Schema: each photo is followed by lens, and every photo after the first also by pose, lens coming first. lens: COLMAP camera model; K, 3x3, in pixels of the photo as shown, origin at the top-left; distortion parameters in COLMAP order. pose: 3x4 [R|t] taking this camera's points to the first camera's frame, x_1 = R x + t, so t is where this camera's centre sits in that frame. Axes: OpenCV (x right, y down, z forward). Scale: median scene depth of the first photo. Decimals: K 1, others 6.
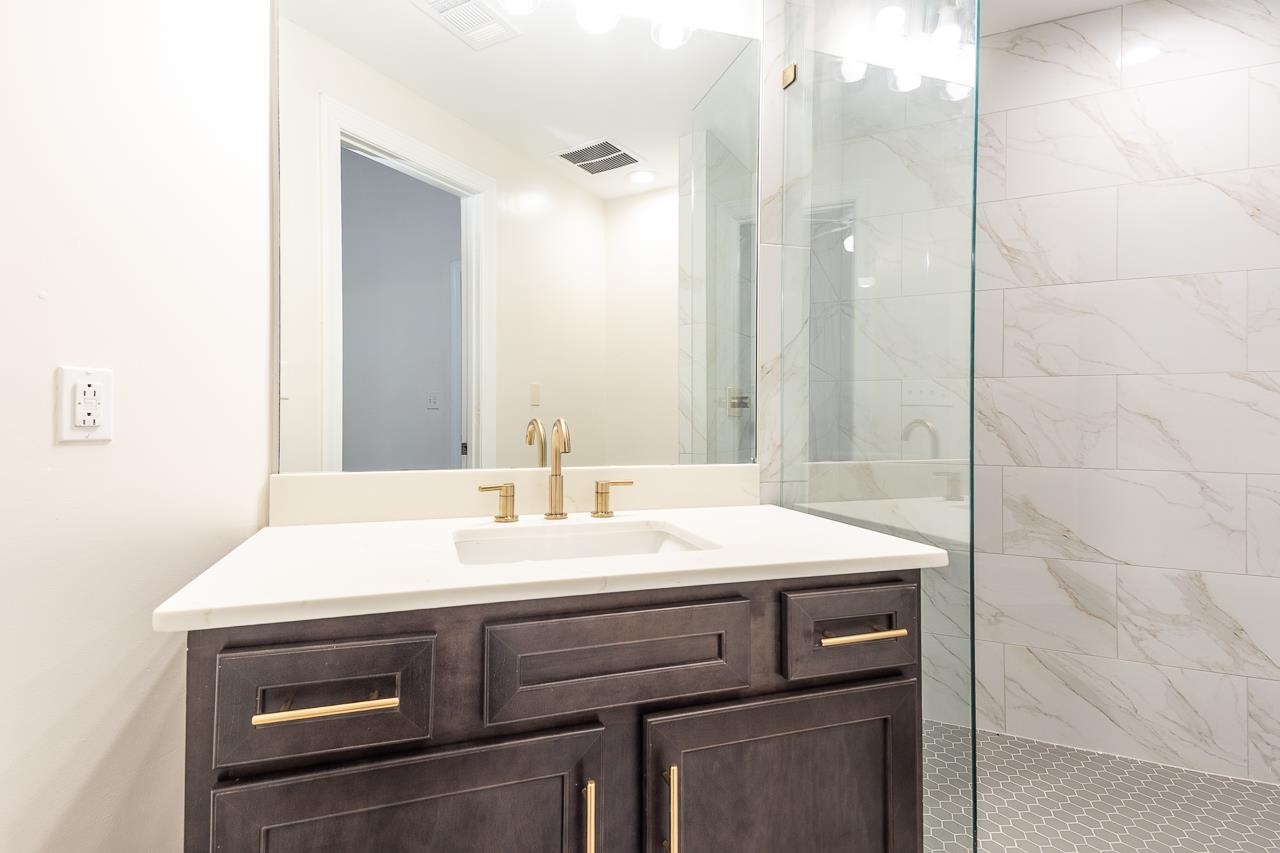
lens RADIAL K [[575.0, 0, 658.7], [0, 575.0, 424.4], [0, 0, 1]] dist [0.048355, -0.000037]
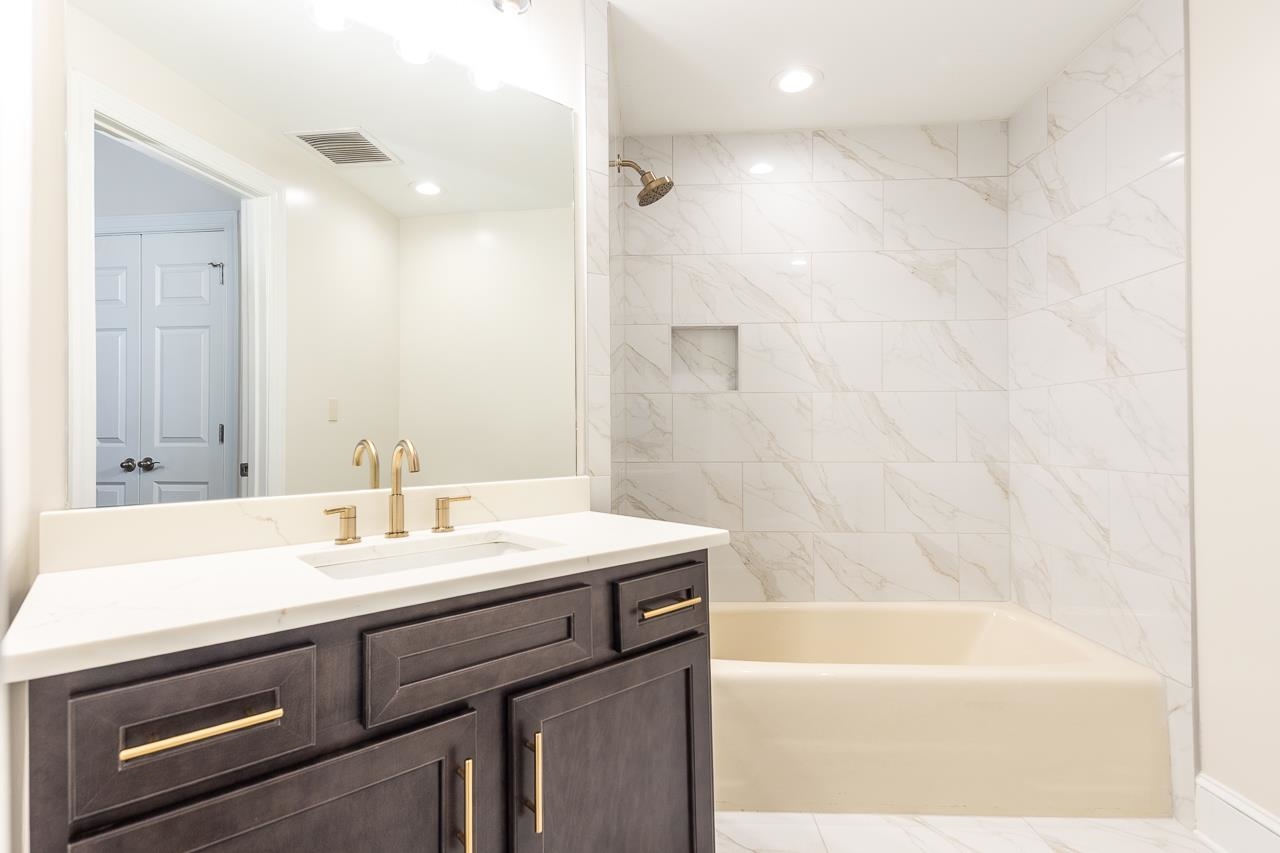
lens RADIAL K [[618.3, 0, 637.9], [0, 618.3, 428.8], [0, 0, 1]] dist [0.068218, -0.031410]
pose [[0.920617, -0.014170, 0.390211, -0.224865], [0.019357, 0.999769, -0.009362, -0.011535], [-0.389988, 0.016172, 0.920678, -0.209866]]
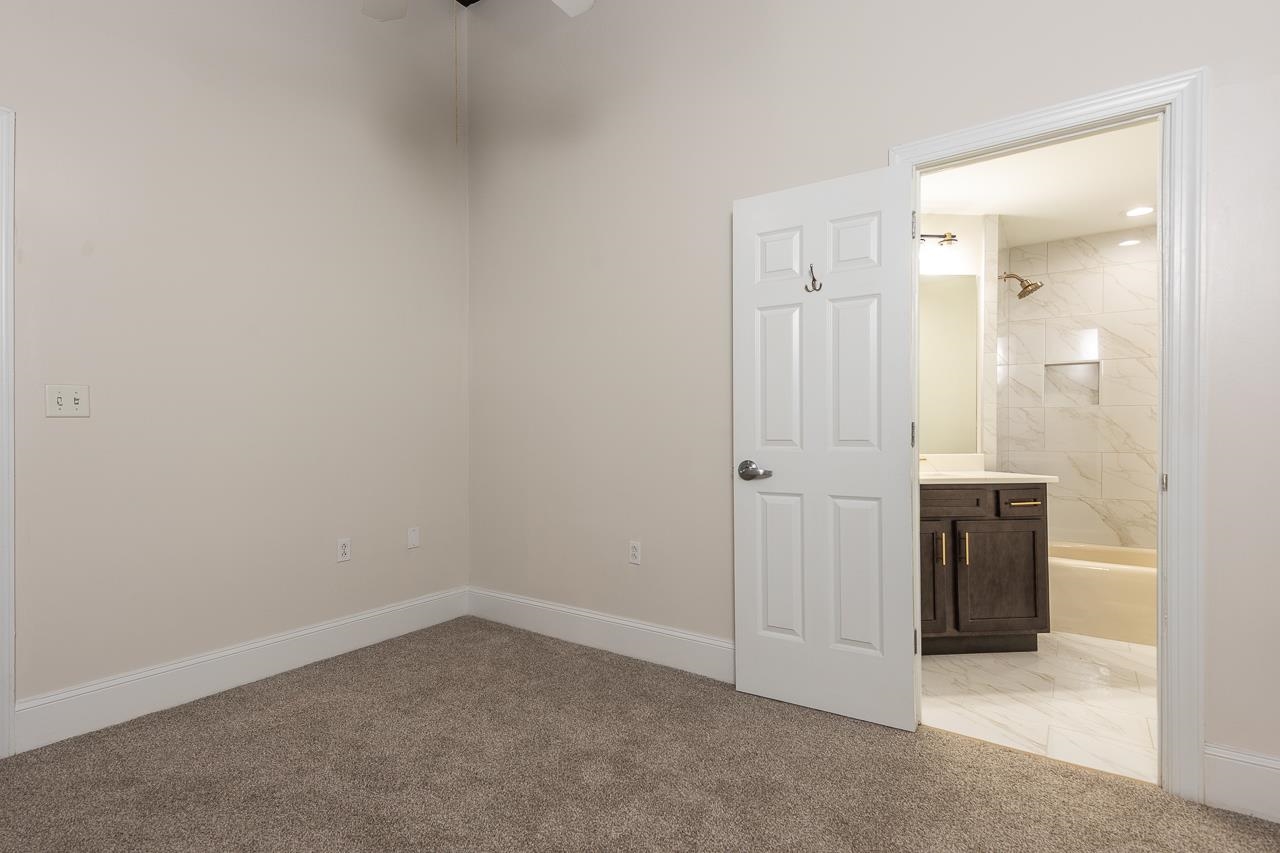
lens RADIAL K [[609.6, 0, 630.4], [0, 609.6, 434.6], [0, 0, 1]] dist [0.033137, -0.000194]
pose [[0.983257, -0.010635, -0.181916, -1.053208], [0.009539, 0.999931, -0.006898, -0.001311], [0.181977, 0.005047, 0.983290, -2.477892]]
